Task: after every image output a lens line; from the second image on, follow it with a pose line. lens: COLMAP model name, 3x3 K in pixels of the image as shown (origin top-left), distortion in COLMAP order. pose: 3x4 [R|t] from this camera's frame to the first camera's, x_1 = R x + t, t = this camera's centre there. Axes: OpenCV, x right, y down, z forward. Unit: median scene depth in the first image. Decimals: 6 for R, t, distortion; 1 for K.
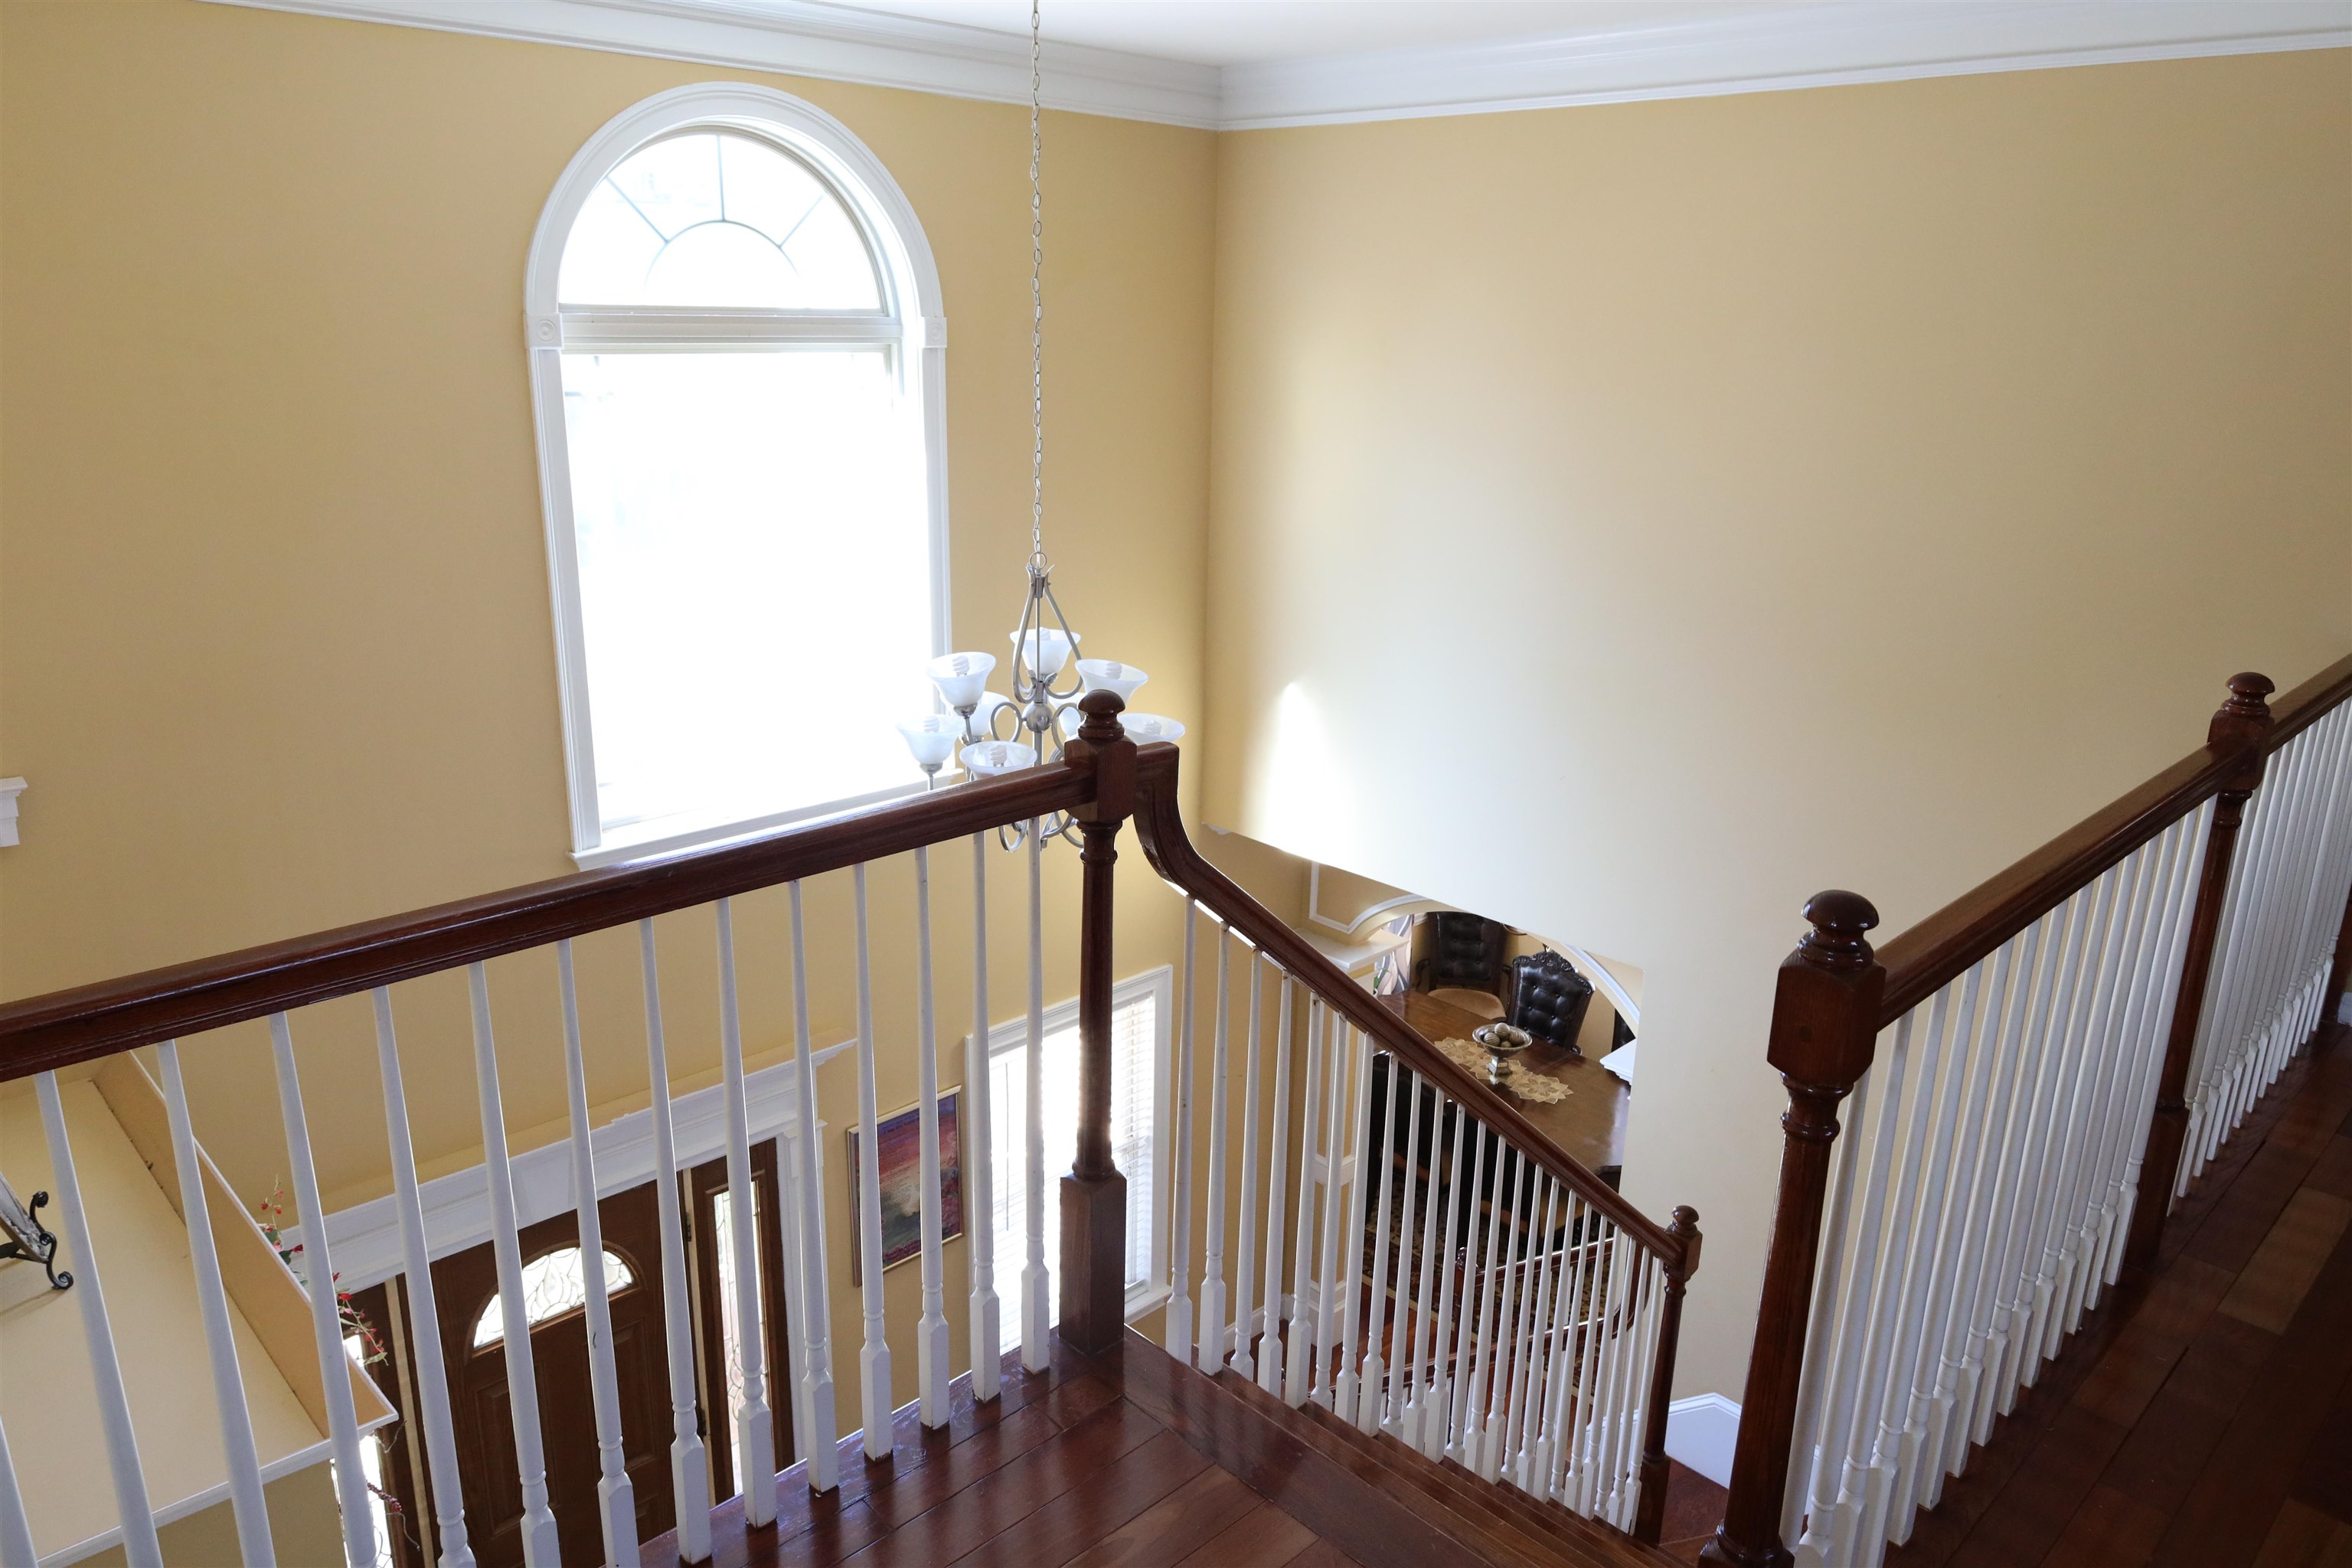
lens RADIAL K [[1626.4, 0, 1176.0], [0, 1626.4, 784.0], [0, 0, 1]] dist [-0.022461, 0.028364]
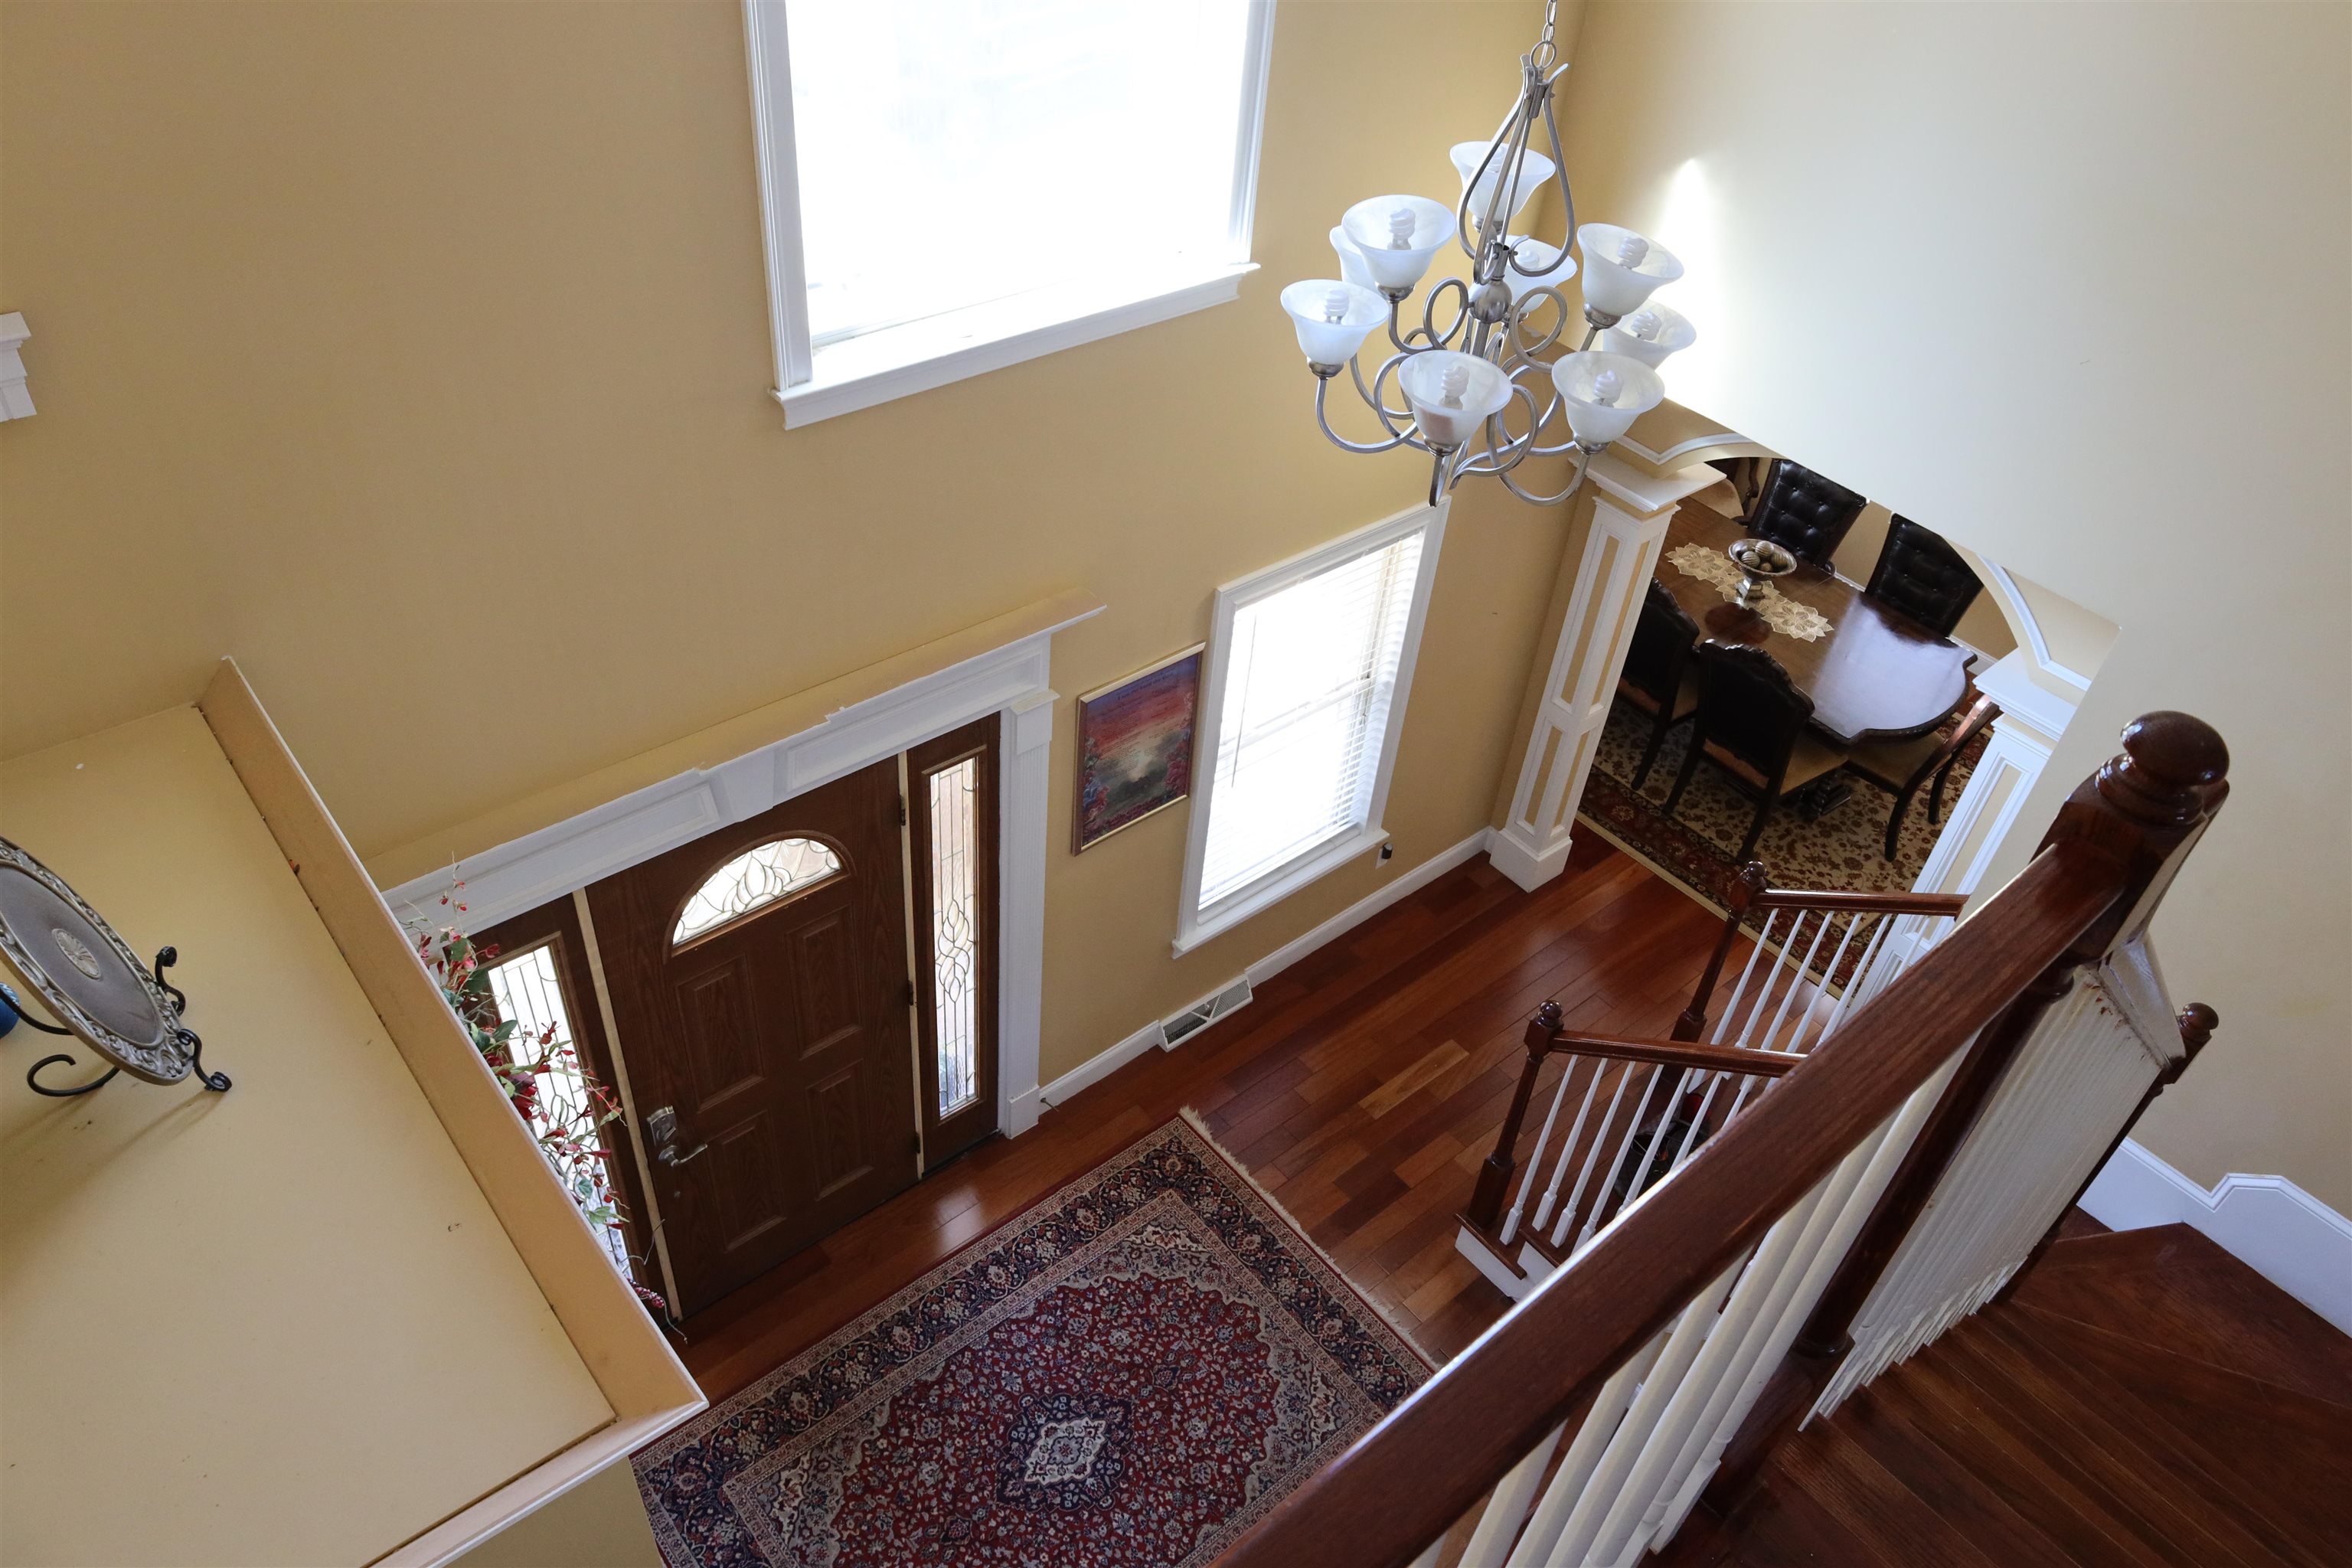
lens RADIAL K [[1606.2, 0, 1176.0], [0, 1606.2, 784.0], [0, 0, 1]] dist [-0.011517, 0.004622]
pose [[0.996132, 0.087364, -0.009385, -0.152665], [-0.076056, 0.910785, 0.405815, -0.095204], [0.044002, -0.403532, 0.913907, 0.243266]]
